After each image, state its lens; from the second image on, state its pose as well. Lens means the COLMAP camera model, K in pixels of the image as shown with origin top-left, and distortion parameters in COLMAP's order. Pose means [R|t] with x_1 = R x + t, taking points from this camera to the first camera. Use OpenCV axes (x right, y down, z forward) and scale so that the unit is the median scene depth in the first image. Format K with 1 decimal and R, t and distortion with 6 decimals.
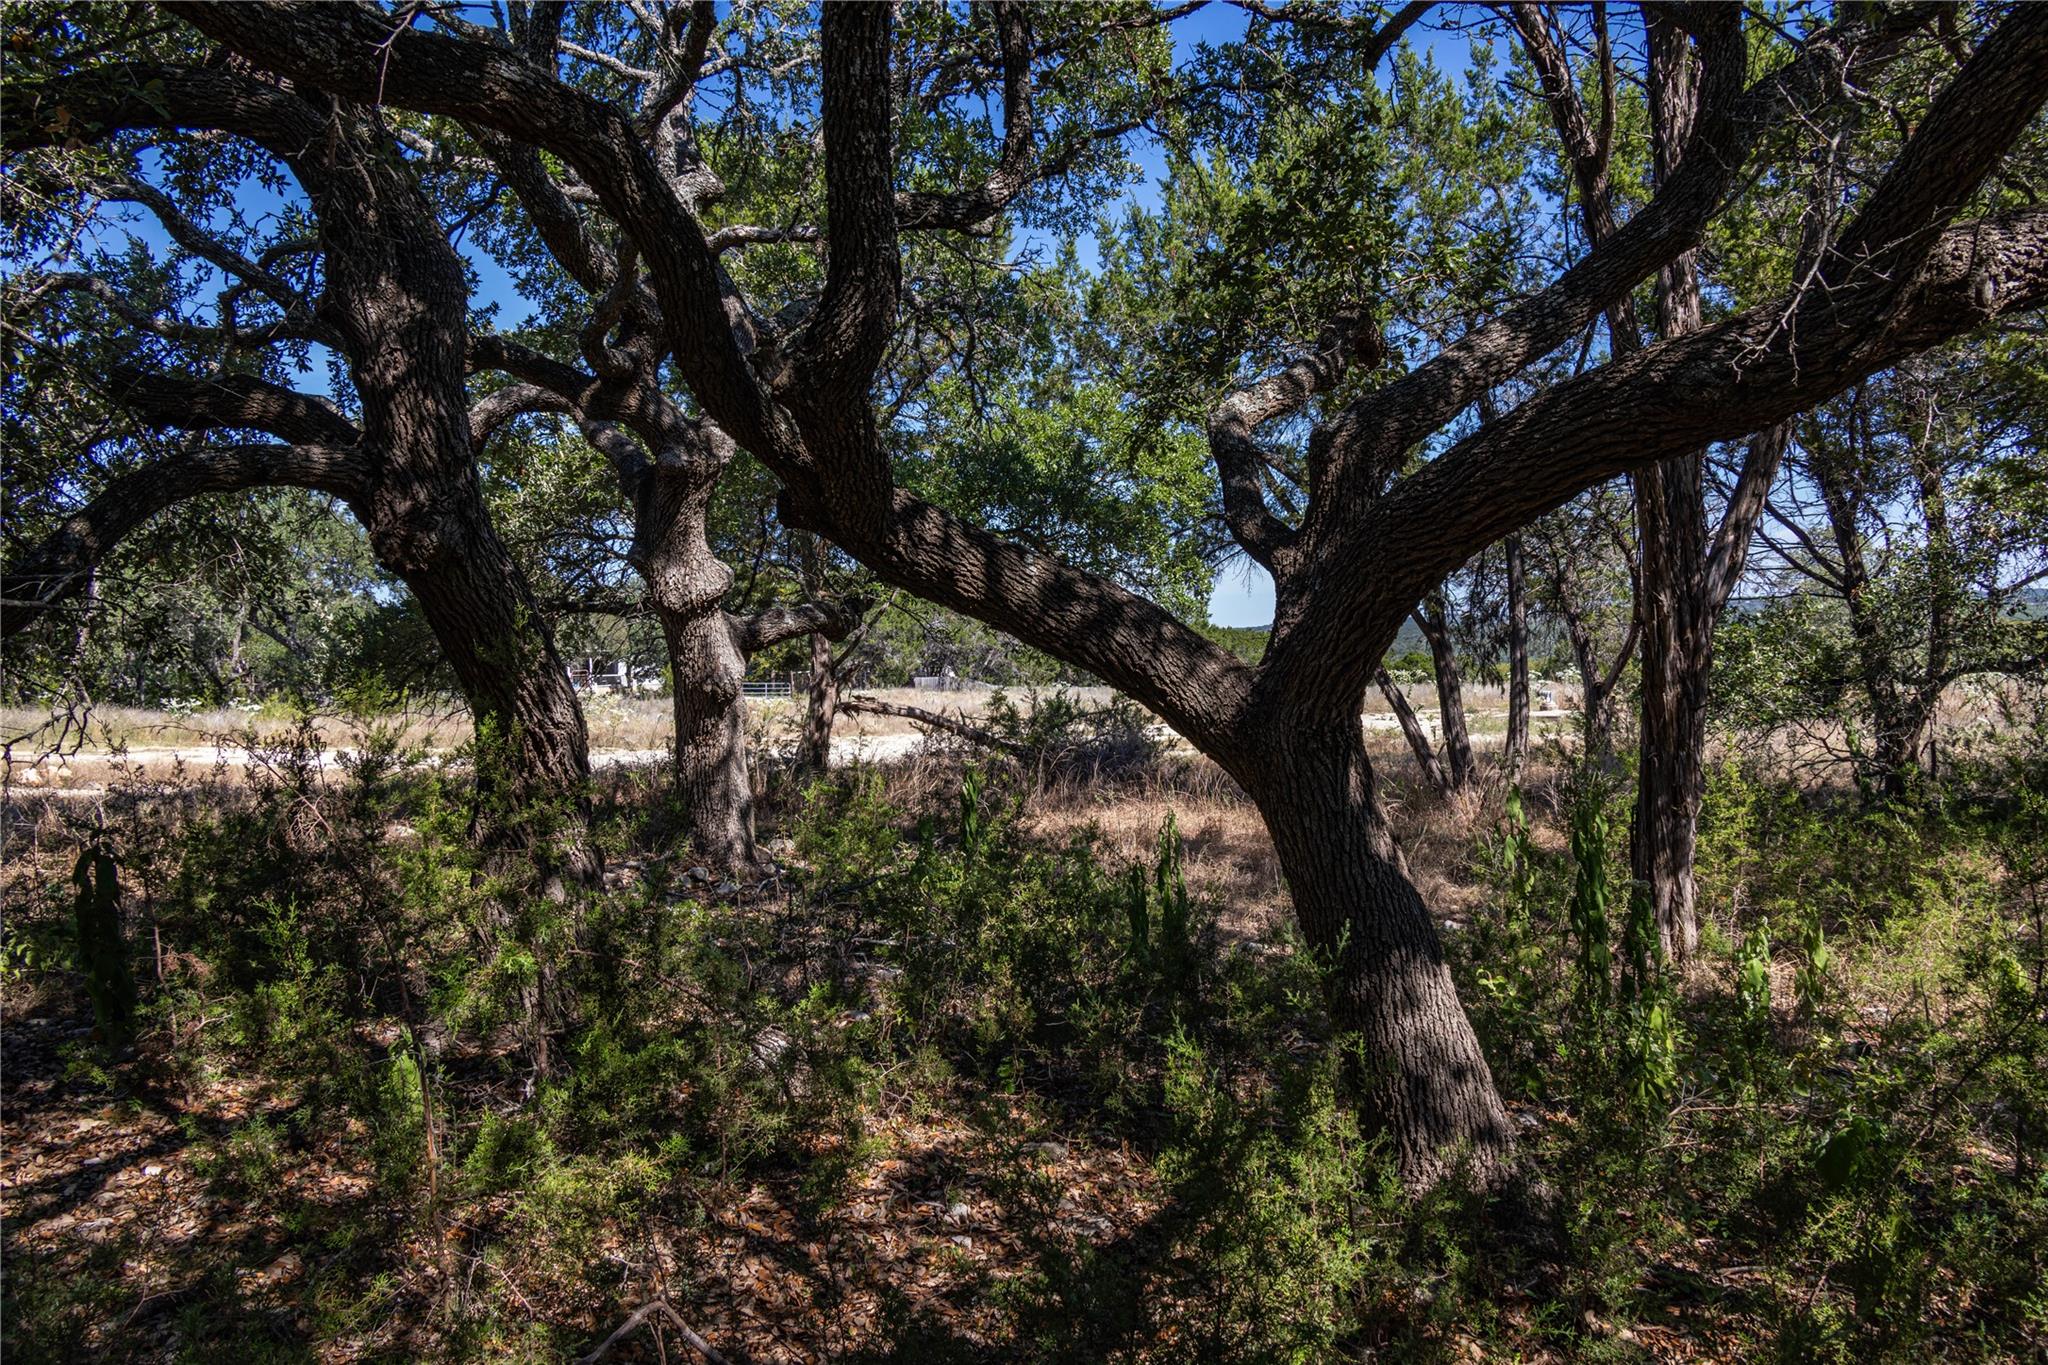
lens RADIAL K [[1475.4, 0, 1024.0], [0, 1475.4, 682.5], [0, 0, 1]] dist [-0.003287, 0.000101]
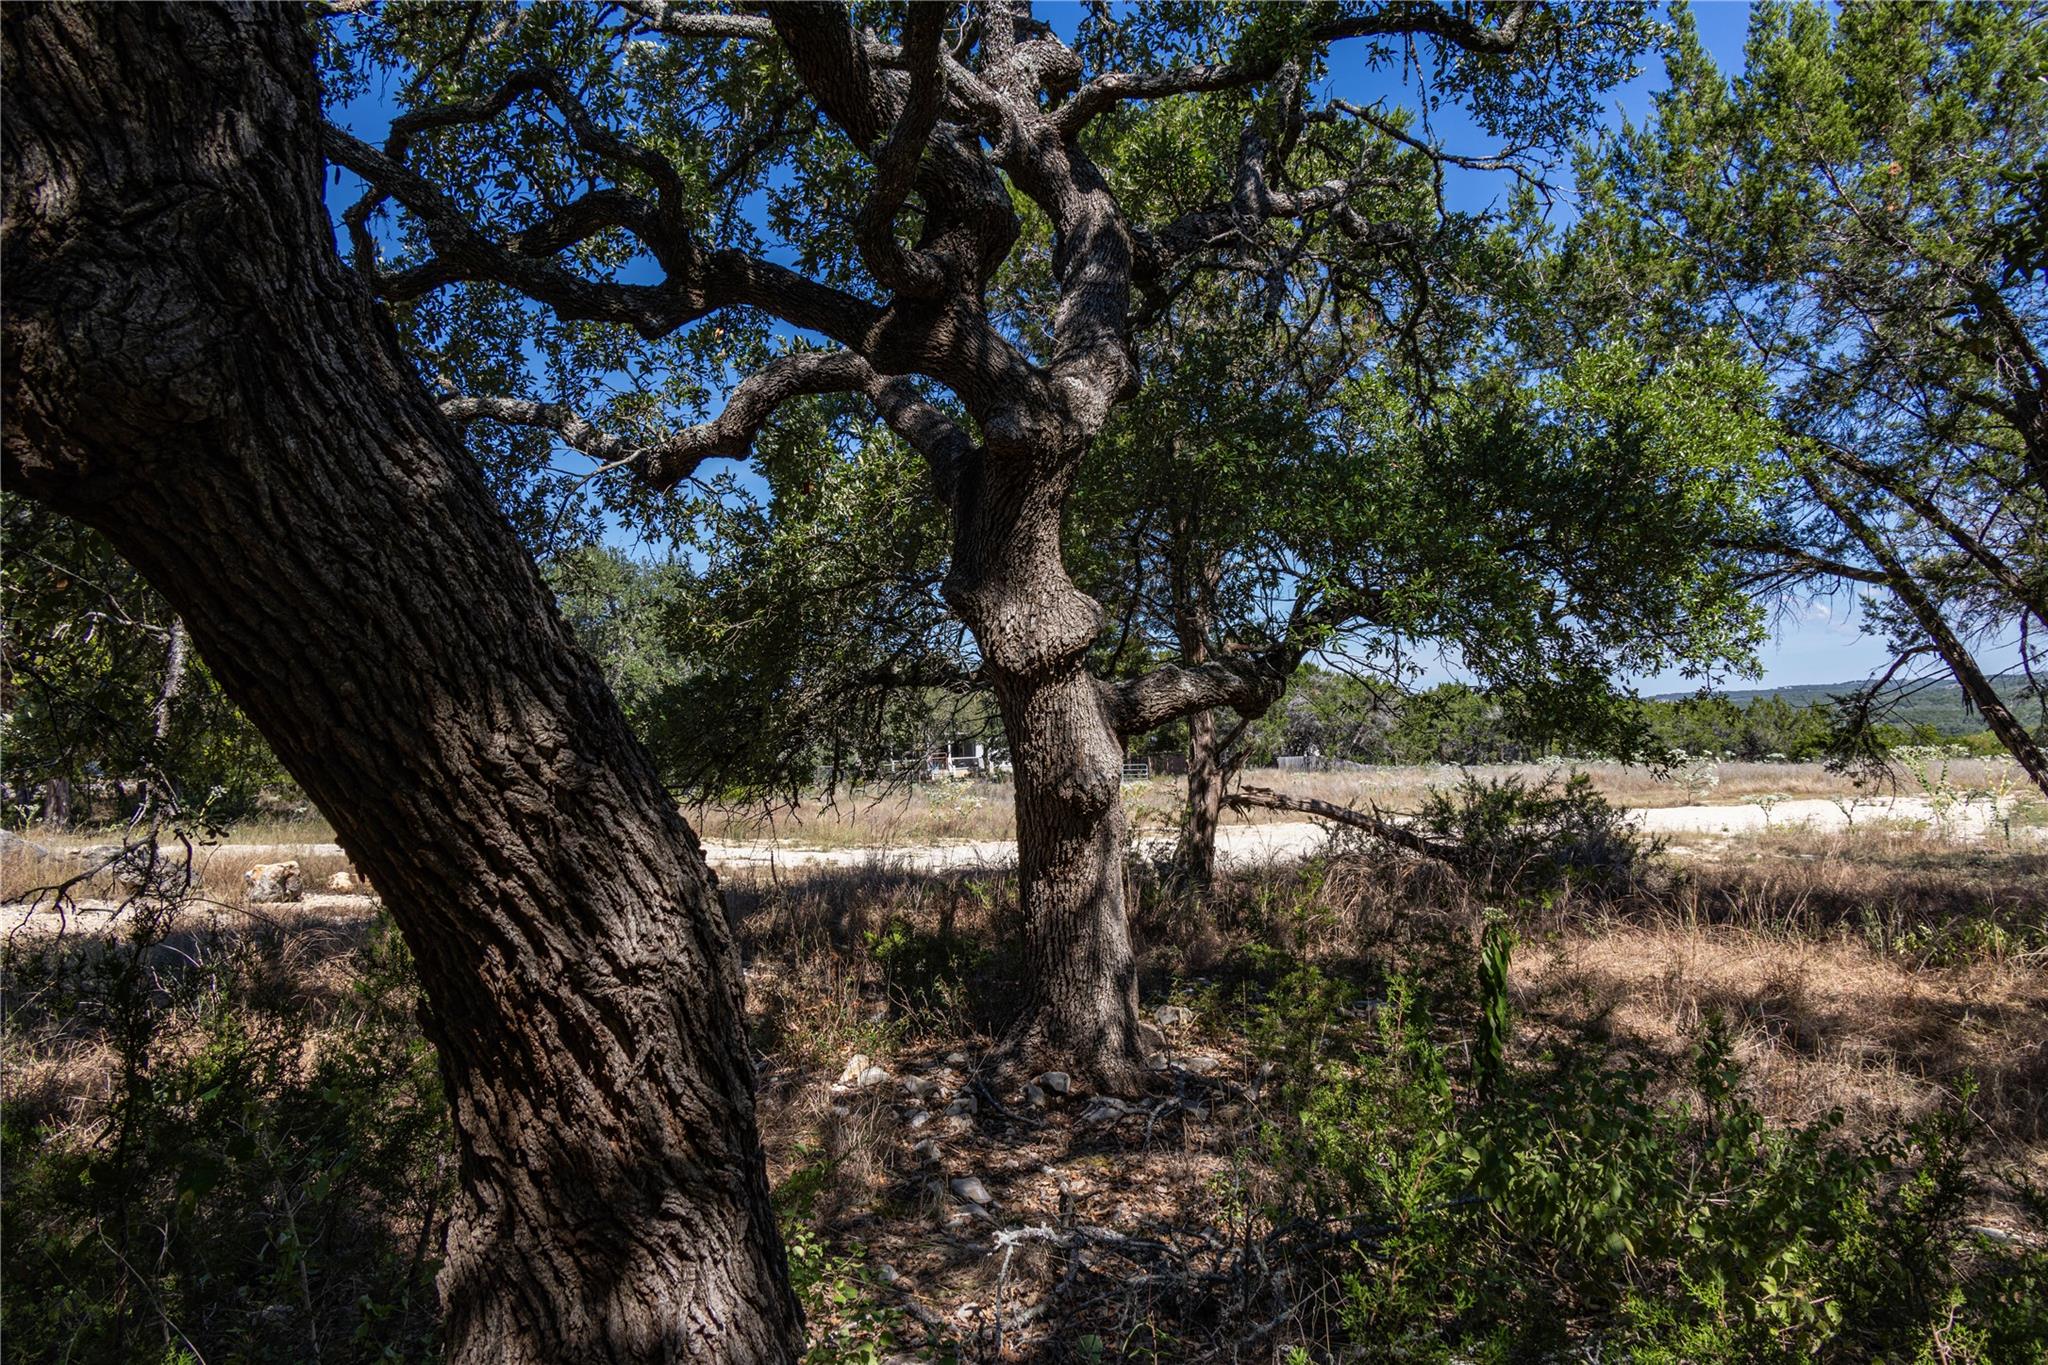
lens RADIAL K [[1475.4, 0, 1024.0], [0, 1475.4, 682.5], [0, 0, 1]] dist [-0.003287, 0.000101]
pose [[0.971661, -0.020577, -0.235481, -0.057411], [0.008014, 0.998499, -0.054184, -0.006903], [0.236243, 0.050761, 0.970367, 0.265799]]
